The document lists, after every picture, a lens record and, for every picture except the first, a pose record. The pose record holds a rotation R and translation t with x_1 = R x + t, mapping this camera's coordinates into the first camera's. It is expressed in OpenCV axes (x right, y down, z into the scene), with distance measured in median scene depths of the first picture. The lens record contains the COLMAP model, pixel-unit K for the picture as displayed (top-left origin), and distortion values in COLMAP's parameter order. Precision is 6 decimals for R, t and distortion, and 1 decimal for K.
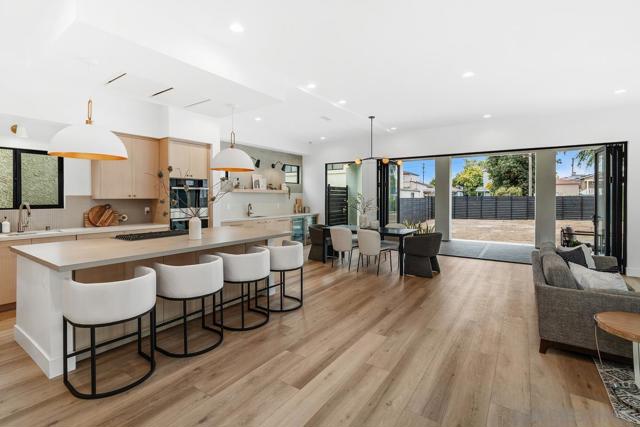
lens RADIAL K [[296.0, 0, 320.1], [0, 296.0, 203.7], [0, 0, 1]] dist [0.006005, 0.000919]
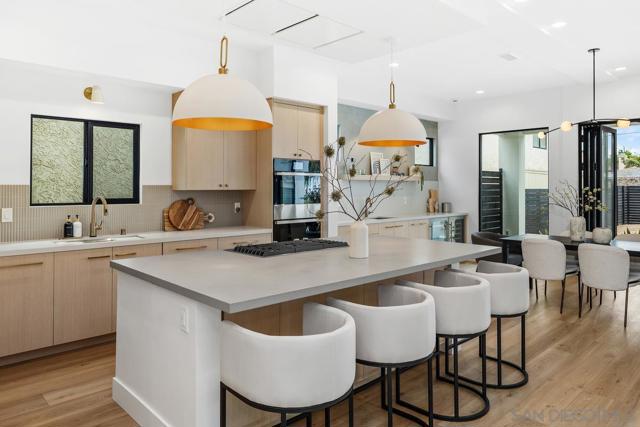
lens RADIAL K [[438.4, 0, 321.7], [0, 438.4, 188.5], [0, 0, 1]] dist [0.000490, 0.002472]
pose [[0.979169, 0.000482, -0.203044, -0.215655], [-0.004434, 0.999809, -0.019013, -0.002047], [0.202996, 0.019517, 0.978985, 0.068549]]
